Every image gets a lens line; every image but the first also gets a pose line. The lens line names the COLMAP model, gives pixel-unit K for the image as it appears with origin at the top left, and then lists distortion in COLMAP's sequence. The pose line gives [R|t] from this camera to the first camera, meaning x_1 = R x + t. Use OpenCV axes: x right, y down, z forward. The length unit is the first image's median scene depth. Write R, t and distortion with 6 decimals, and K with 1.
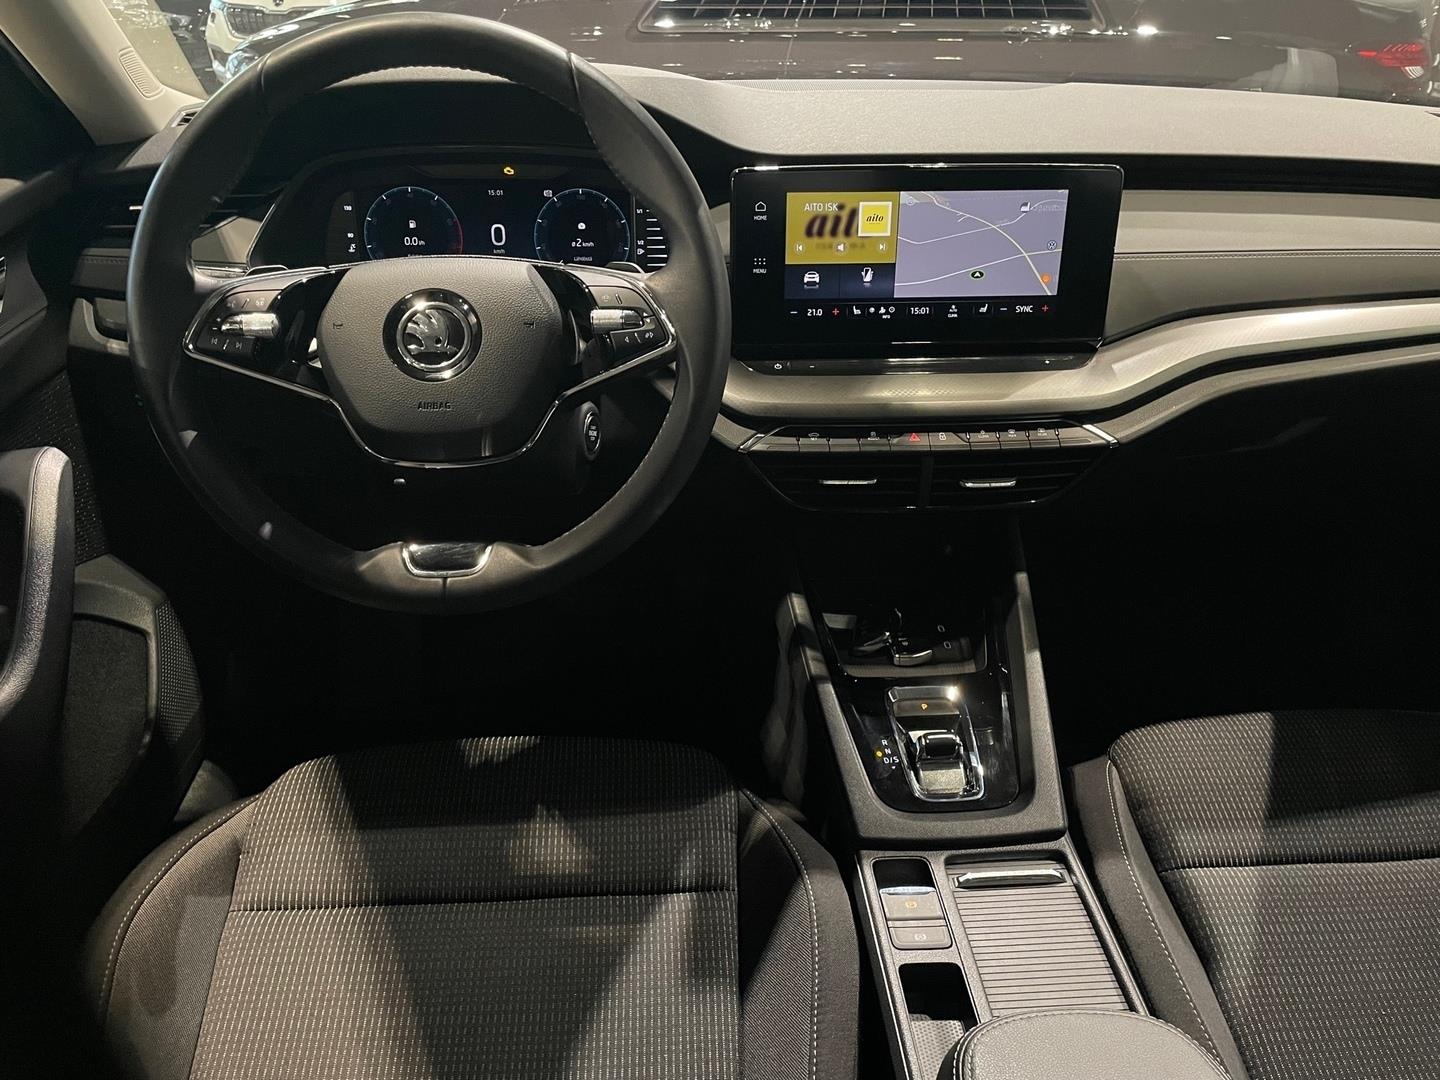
lens RADIAL K [[1069.5, 0, 715.5], [0, 1069.5, 552.0], [0, 0, 1]] dist [0.057602, -0.062244]
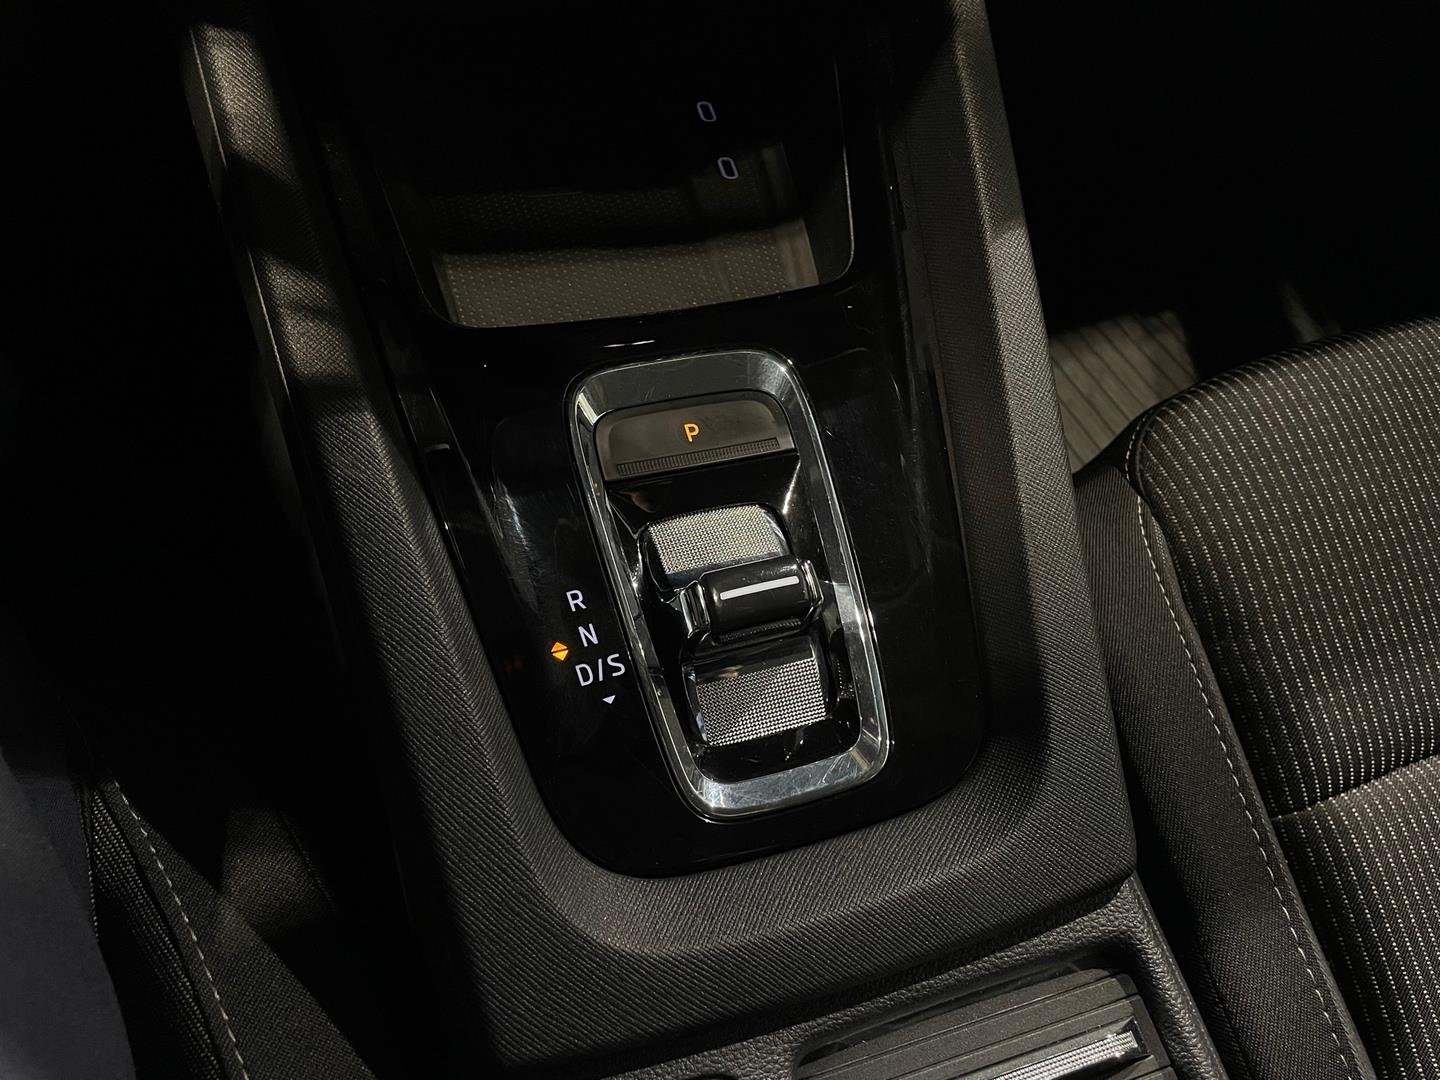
lens RADIAL K [[1069.5, 0, 733.3], [0, 1069.5, 535.9], [0, 0, 1]] dist [0.057602, -0.062244]
pose [[0.956437, -0.135631, 0.258518, 0.120952], [-0.020250, 0.852572, 0.522217, 0.002713], [-0.291234, -0.504703, 0.812685, 0.728975]]
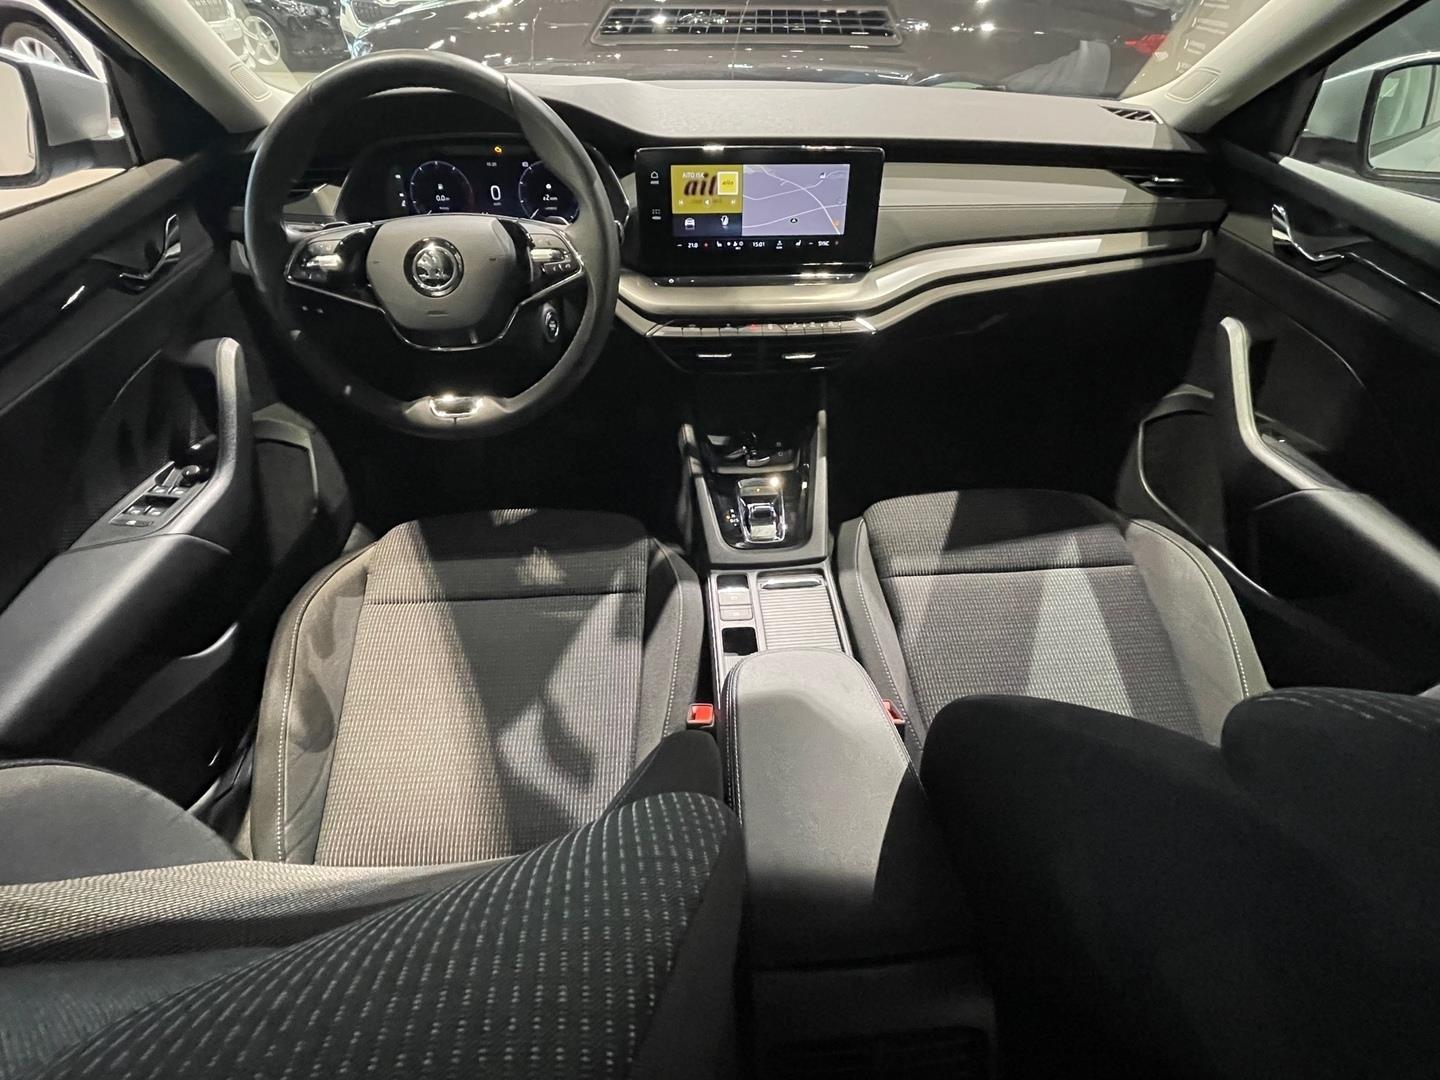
lens RADIAL K [[670.7, 0, 718.4], [0, 670.7, 542.7], [0, 0, 1]] dist [-0.009602, -0.000253]
pose [[0.999905, -0.007944, 0.011287, 0.119463], [0.005286, 0.975815, 0.218534, -0.009608], [-0.012750, -0.218453, 0.975764, -0.072048]]
